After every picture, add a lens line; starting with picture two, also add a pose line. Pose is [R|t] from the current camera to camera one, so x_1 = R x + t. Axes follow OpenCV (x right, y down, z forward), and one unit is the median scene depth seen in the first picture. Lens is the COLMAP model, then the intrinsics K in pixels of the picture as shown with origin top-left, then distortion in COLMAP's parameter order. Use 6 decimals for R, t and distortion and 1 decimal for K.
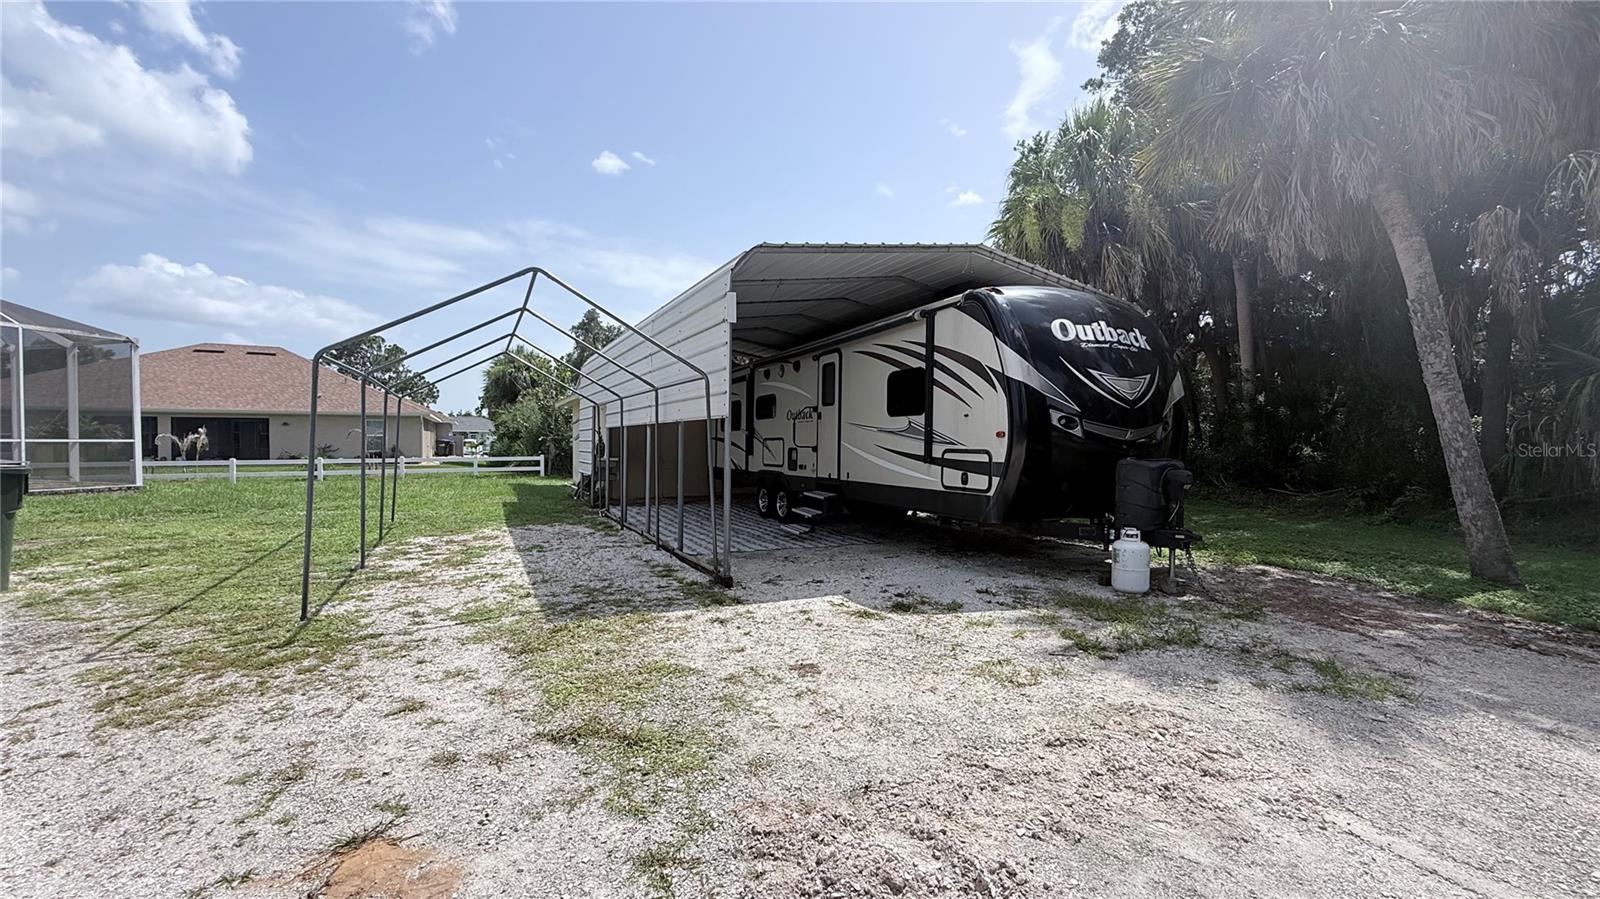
lens RADIAL K [[644.7, 0, 802.1], [0, 644.7, 452.8], [0, 0, 1]] dist [0.000361, -0.000119]
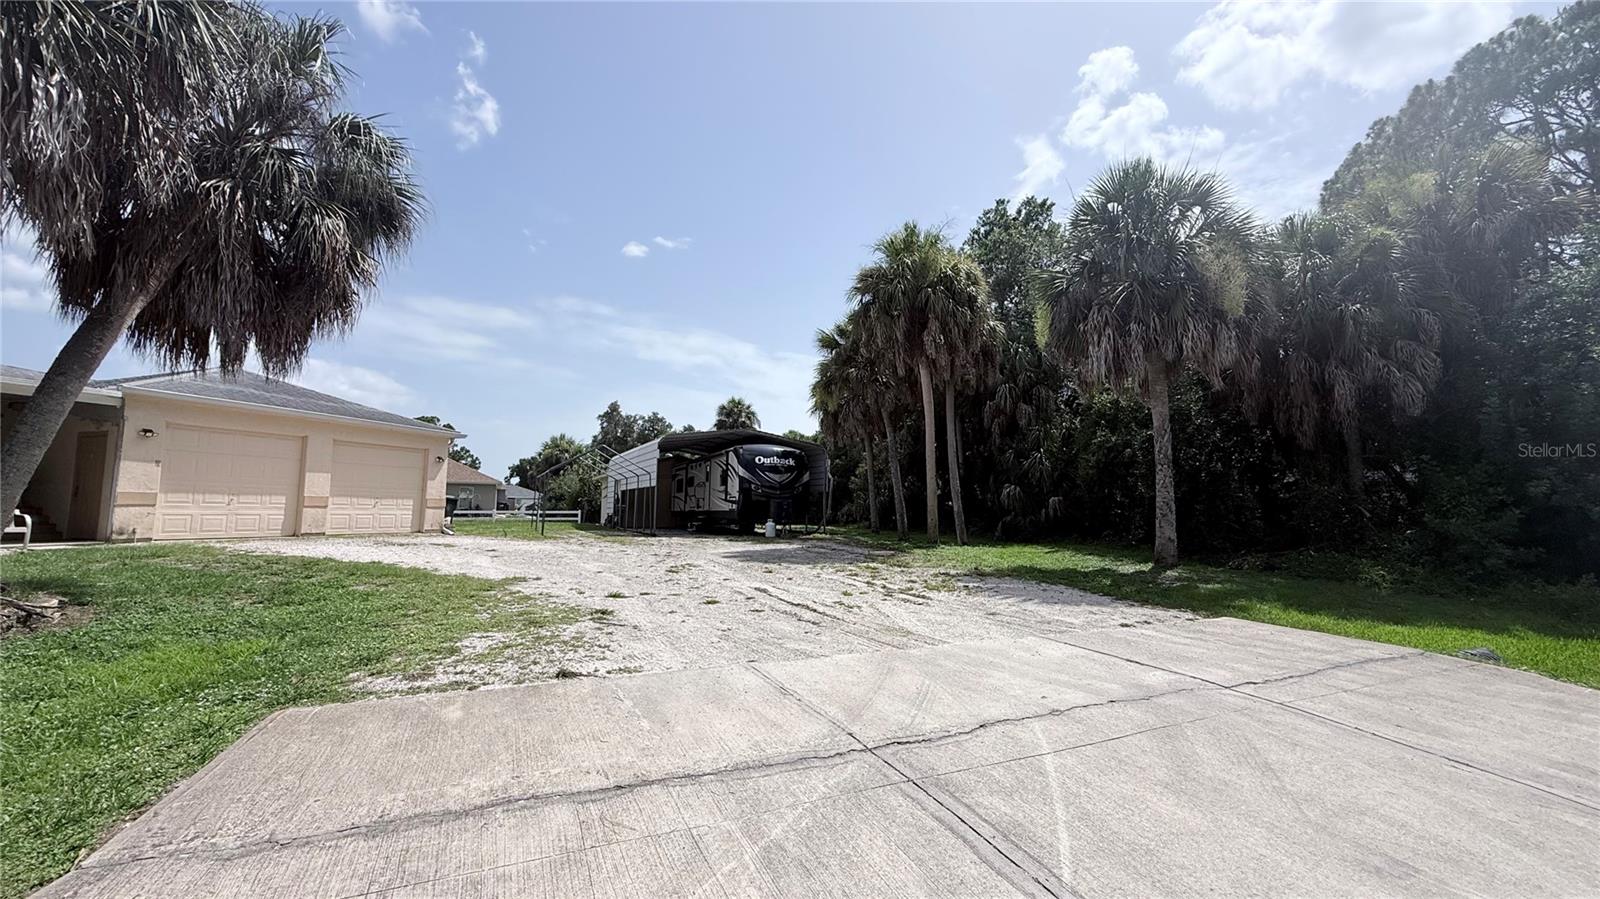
lens RADIAL K [[644.7, 0, 802.1], [0, 644.7, 452.8], [0, 0, 1]] dist [0.000361, -0.000119]
pose [[0.999680, 0.005069, -0.024766, 0.589898], [-0.007720, 0.994106, -0.108138, 0.105471], [0.024072, 0.108295, 0.993827, -1.892112]]
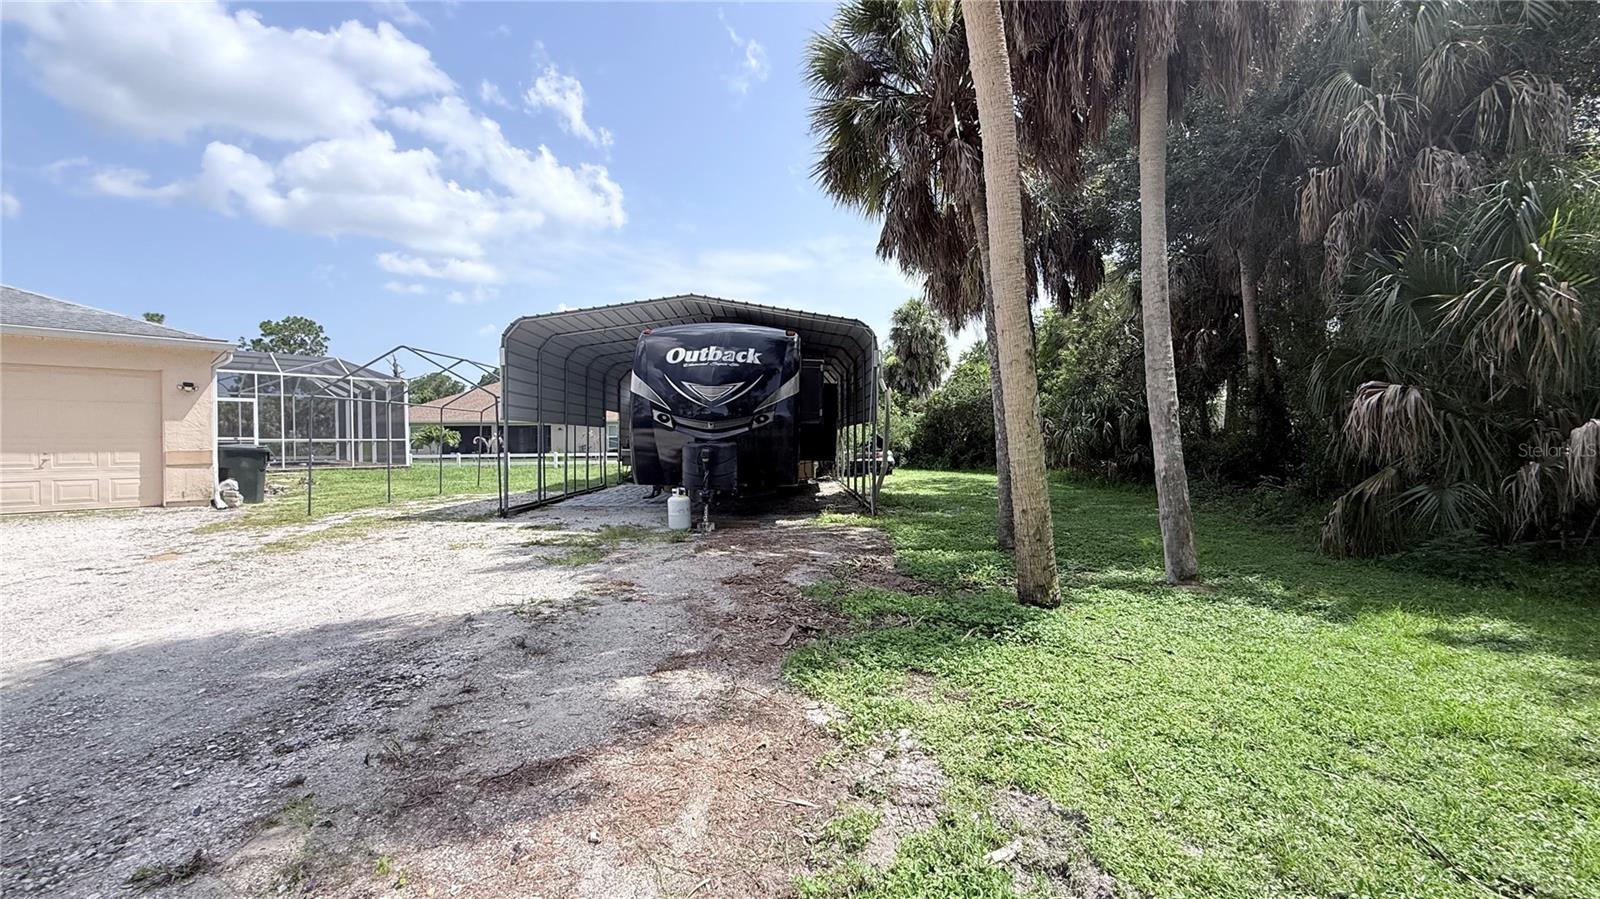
lens RADIAL K [[644.7, 0, 802.1], [0, 644.7, 452.8], [0, 0, 1]] dist [0.000361, -0.000119]
pose [[0.903664, 0.000580, -0.428242, 1.093638], [-0.000150, 0.999999, 0.001037, 0.026027], [0.428243, -0.000873, 0.903663, -0.179637]]
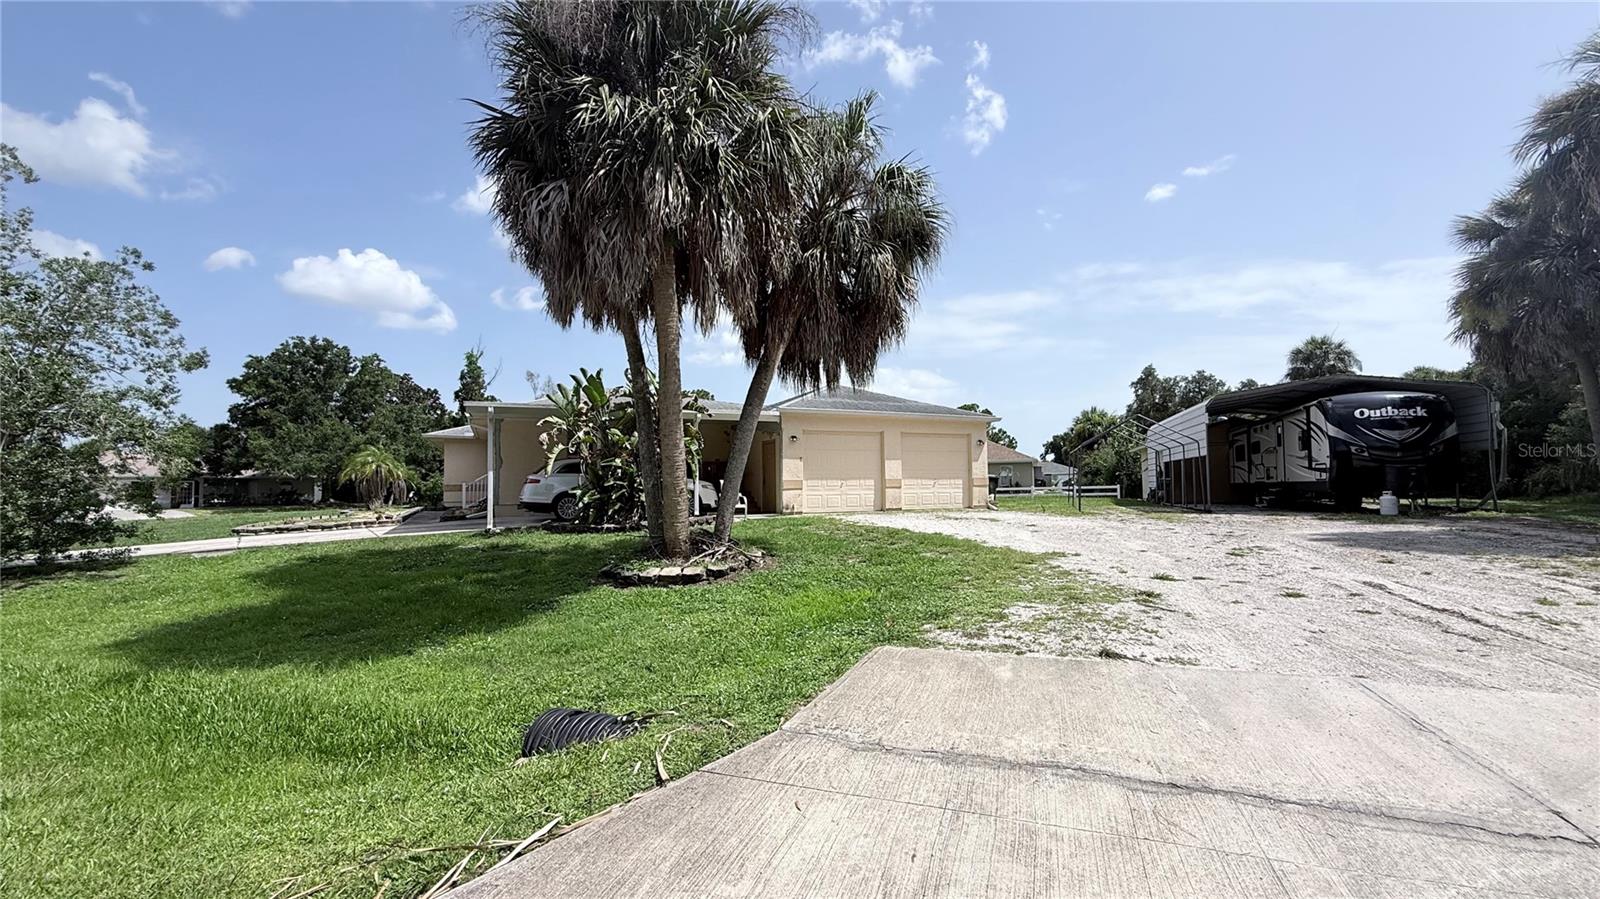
lens RADIAL K [[644.7, 0, 802.1], [0, 644.7, 452.8], [0, 0, 1]] dist [0.000361, -0.000119]
pose [[0.687755, -0.051947, -0.724082, 0.598612], [0.003144, 0.997640, -0.068586, 0.103583], [0.725936, 0.044893, 0.686295, -1.892569]]
